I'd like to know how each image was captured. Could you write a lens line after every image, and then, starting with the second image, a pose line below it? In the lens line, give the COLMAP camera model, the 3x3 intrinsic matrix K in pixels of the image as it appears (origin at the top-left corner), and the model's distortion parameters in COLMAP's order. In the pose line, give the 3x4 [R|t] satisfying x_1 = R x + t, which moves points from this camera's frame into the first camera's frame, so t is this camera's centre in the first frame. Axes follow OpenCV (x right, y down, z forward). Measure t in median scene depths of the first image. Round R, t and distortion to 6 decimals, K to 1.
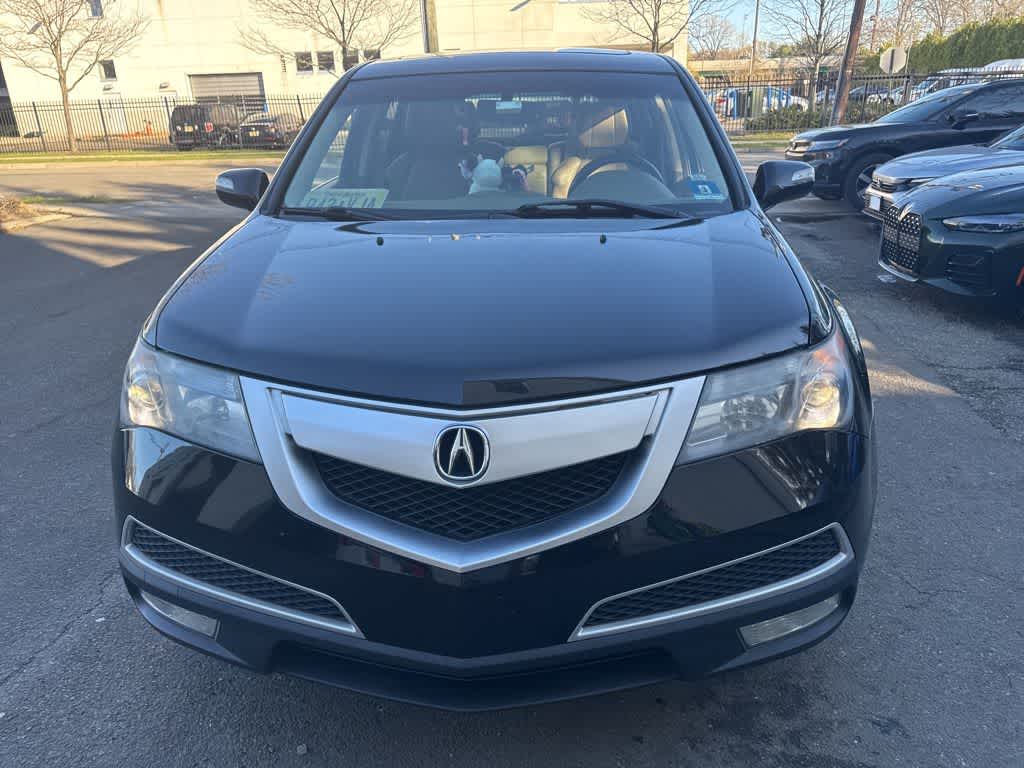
lens RADIAL K [[730.7, 0, 511.1], [0, 730.7, 369.9], [0, 0, 1]] dist [0.000733, -0.005336]
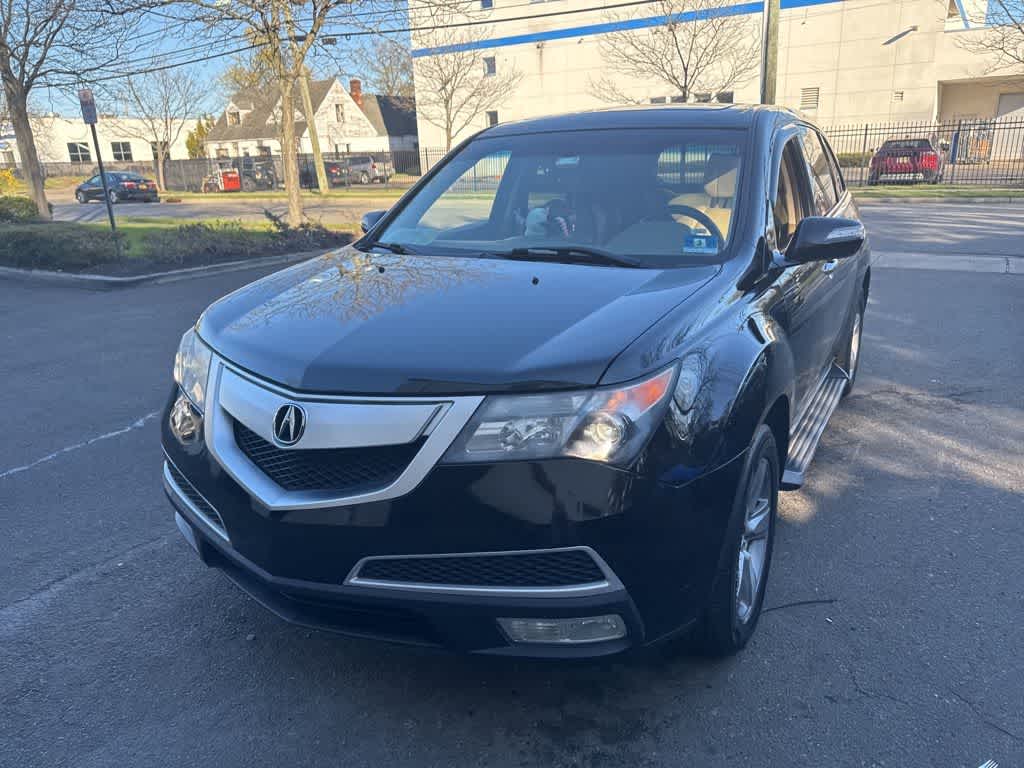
lens RADIAL K [[731.5, 0, 512.0], [0, 731.5, 384.0], [0, 0, 1]] dist [0.006208, -0.003032]
pose [[0.894960, 0.127908, -0.427418, 0.573829], [-0.142721, 0.989759, -0.002648, -0.010002], [0.422703, 0.063371, 0.904050, -0.040022]]
